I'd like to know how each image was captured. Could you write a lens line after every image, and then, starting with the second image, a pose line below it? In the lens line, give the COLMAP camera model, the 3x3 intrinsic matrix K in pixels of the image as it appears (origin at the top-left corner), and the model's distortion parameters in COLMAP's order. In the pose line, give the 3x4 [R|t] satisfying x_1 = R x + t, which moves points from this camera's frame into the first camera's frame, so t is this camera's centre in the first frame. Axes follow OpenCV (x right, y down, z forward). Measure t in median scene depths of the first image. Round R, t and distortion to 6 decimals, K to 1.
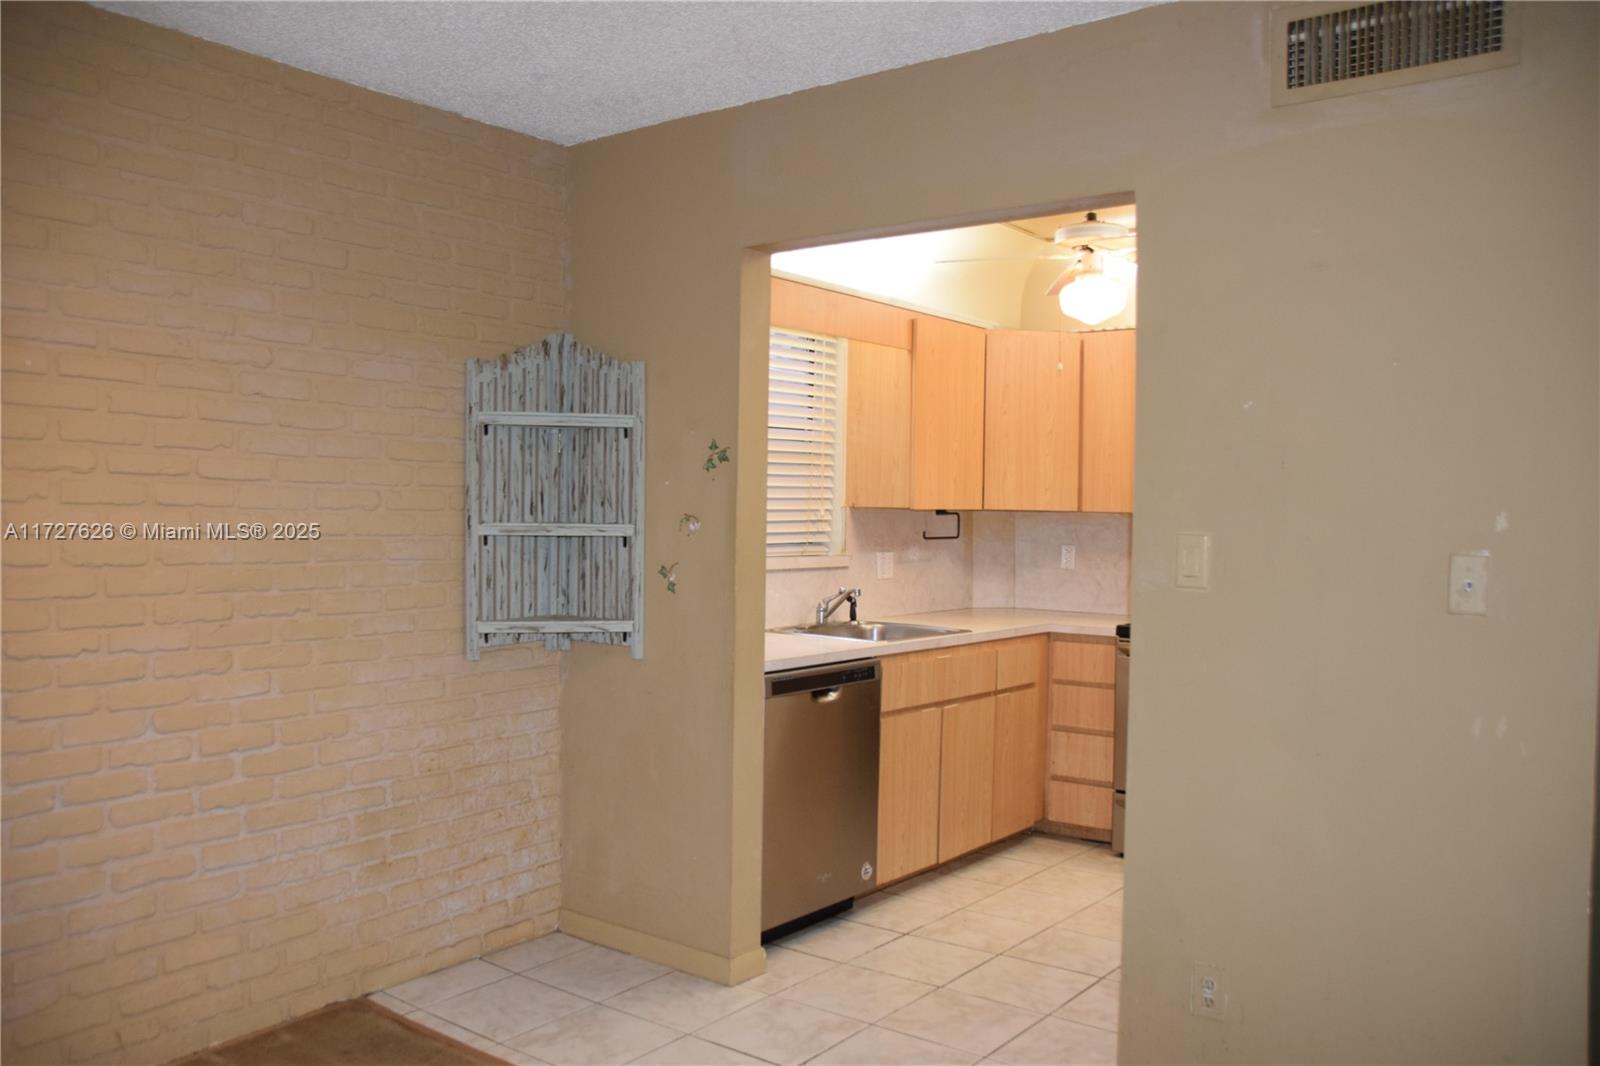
lens RADIAL K [[1277.5, 0, 796.9], [0, 1277.5, 538.4], [0, 0, 1]] dist [-0.140305, 0.148681]
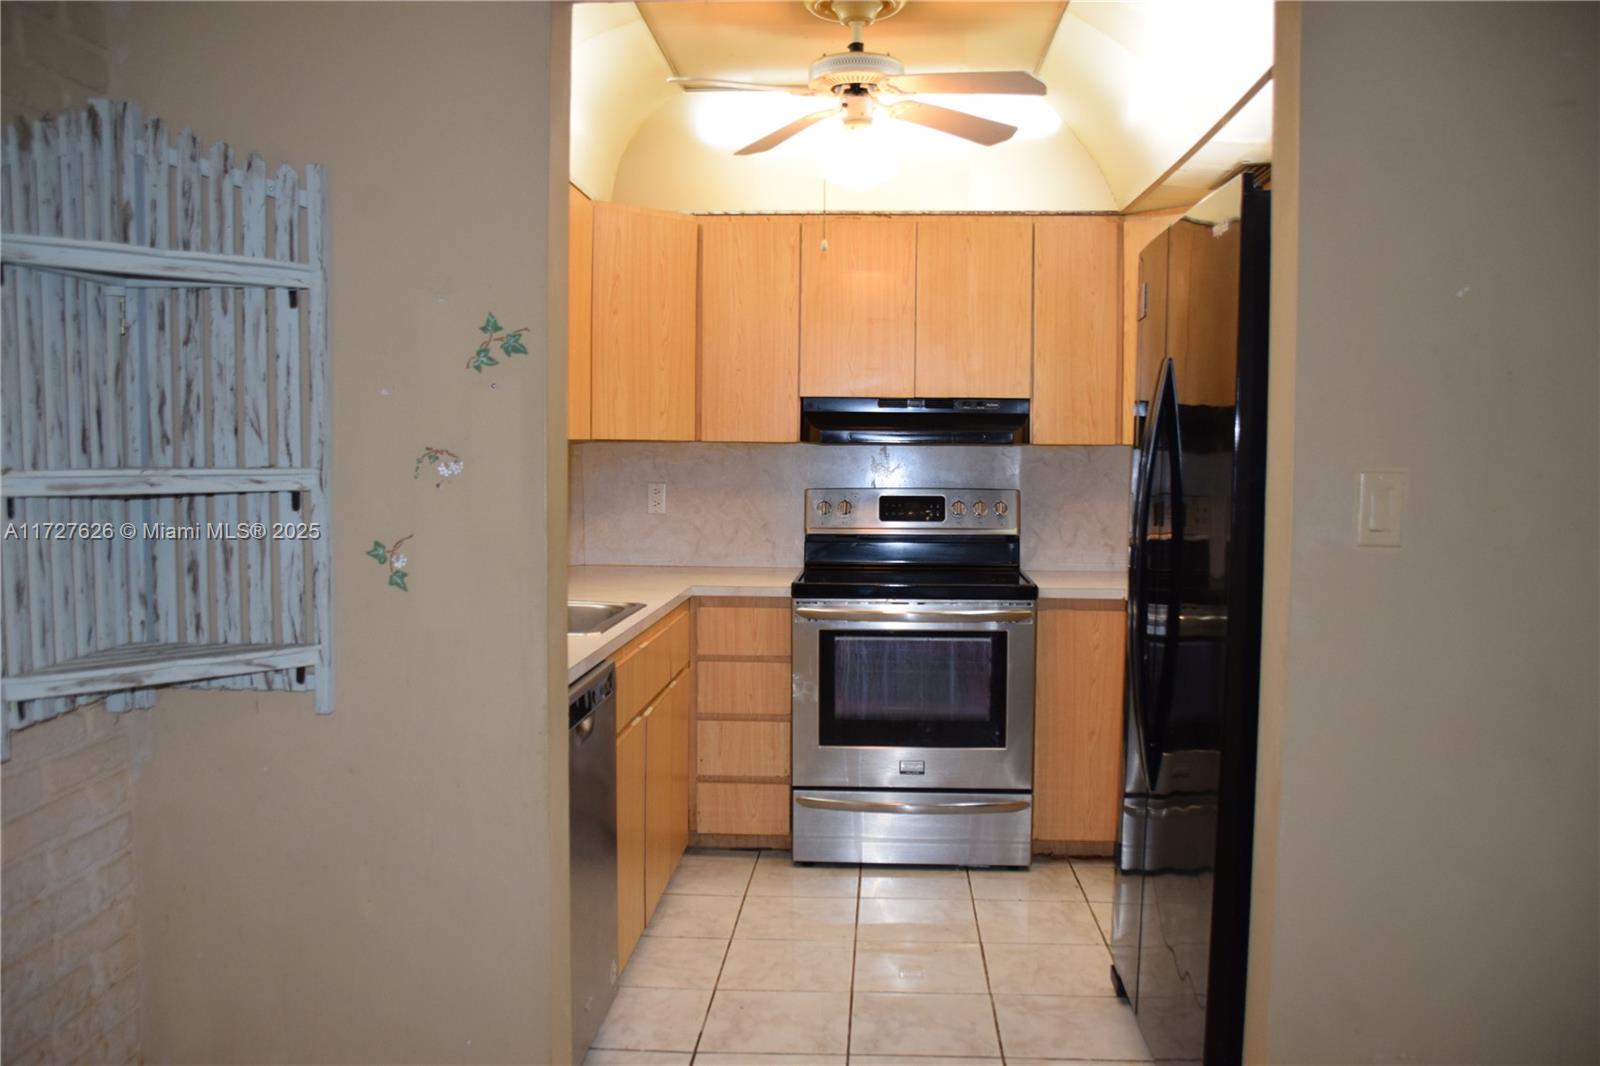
lens RADIAL K [[1277.5, 0, 799.0], [0, 1277.5, 536.6], [0, 0, 1]] dist [-0.140305, 0.148681]
pose [[0.825195, -0.046484, 0.562932, -0.254398], [0.017191, 0.998213, 0.057227, -0.008764], [-0.564587, -0.037546, 0.824519, 0.432744]]
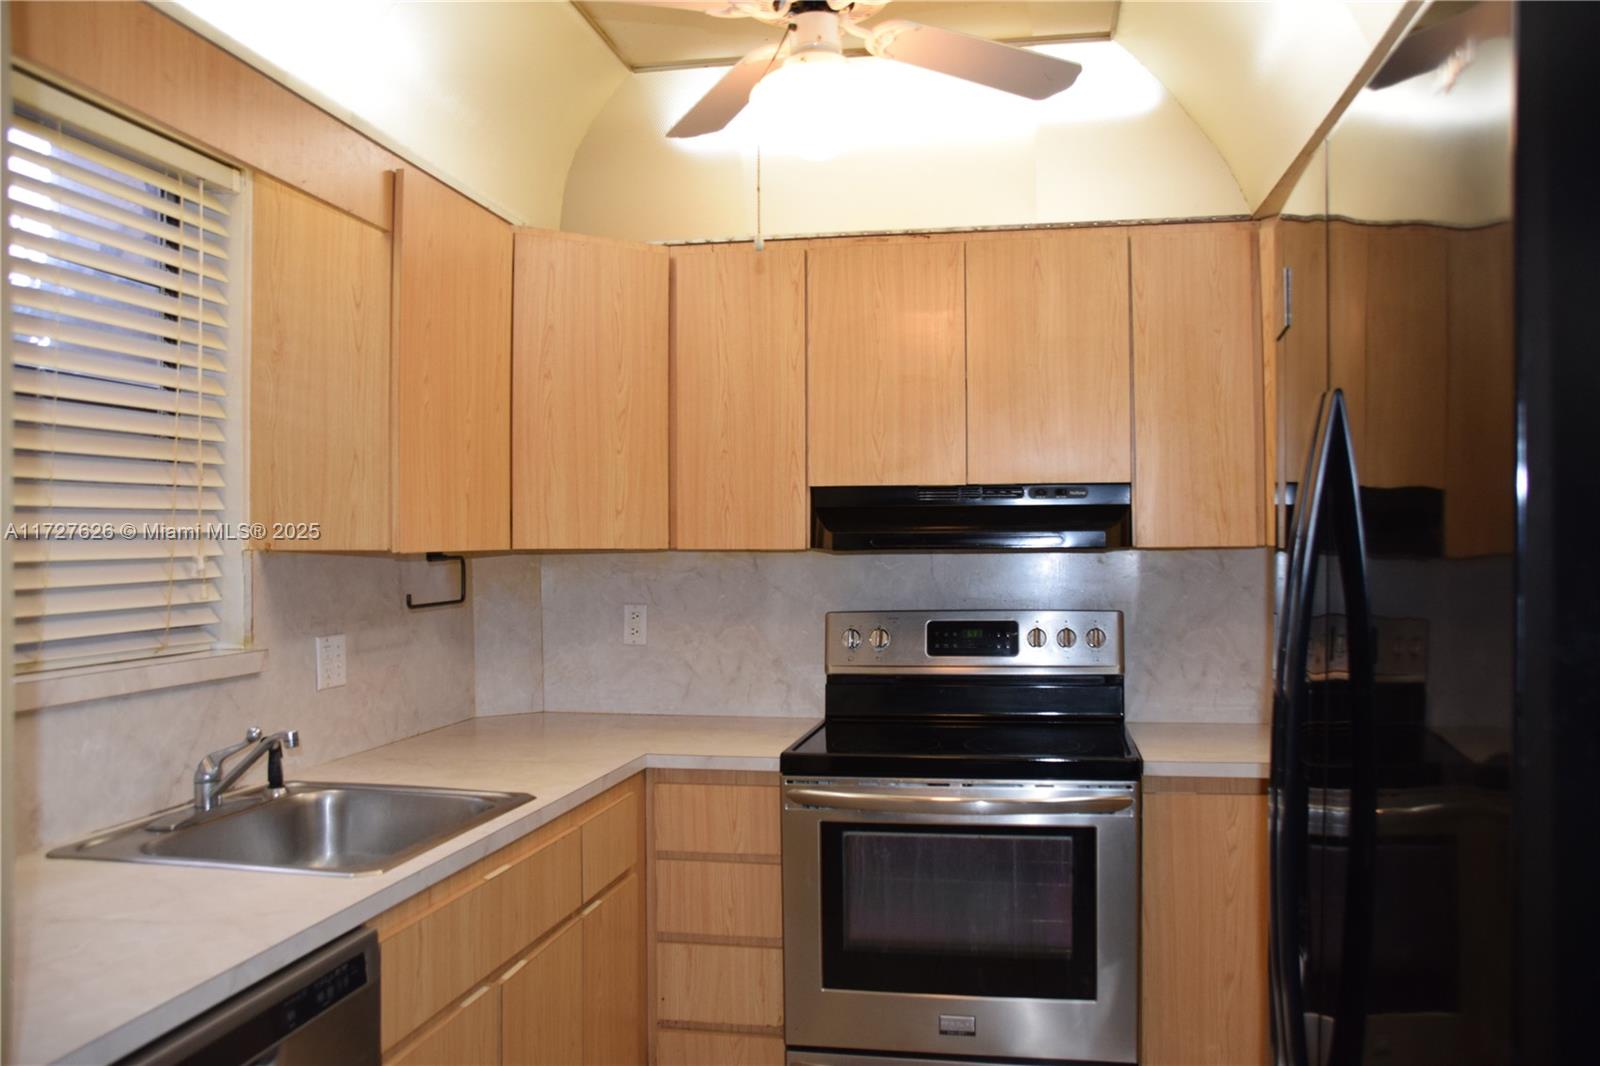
lens RADIAL K [[1277.5, 0, 800.4], [0, 1277.5, 538.5], [0, 0, 1]] dist [-0.140305, 0.148681]
pose [[0.885925, -0.016751, 0.463526, 0.003799], [0.028715, 0.999412, -0.018764, -0.019283], [-0.462939, 0.029933, 0.885885, 0.646329]]
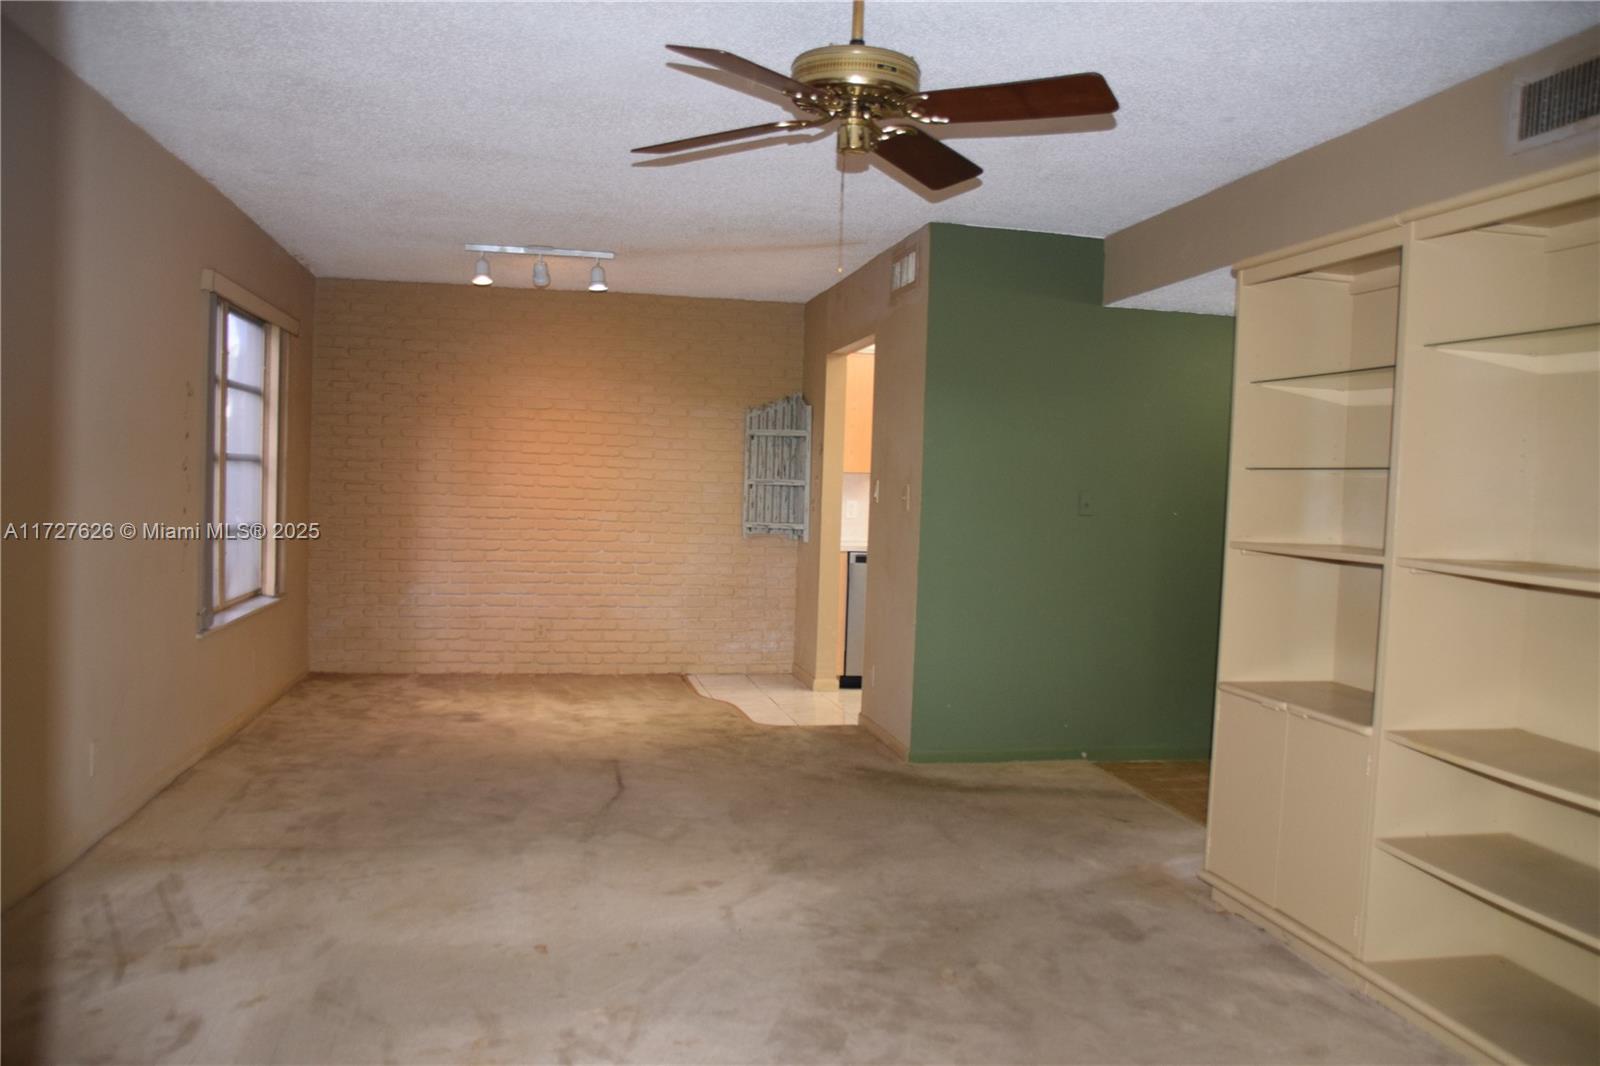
lens RADIAL K [[1277.5, 0, 793.1], [0, 1277.5, 530.7], [0, 0, 1]] dist [-0.140305, 0.148681]
pose [[0.751676, 0.036138, -0.658542, 1.274698], [-0.039233, 0.999180, 0.010049, 0.053116], [0.658365, 0.018283, 0.752477, -0.646827]]
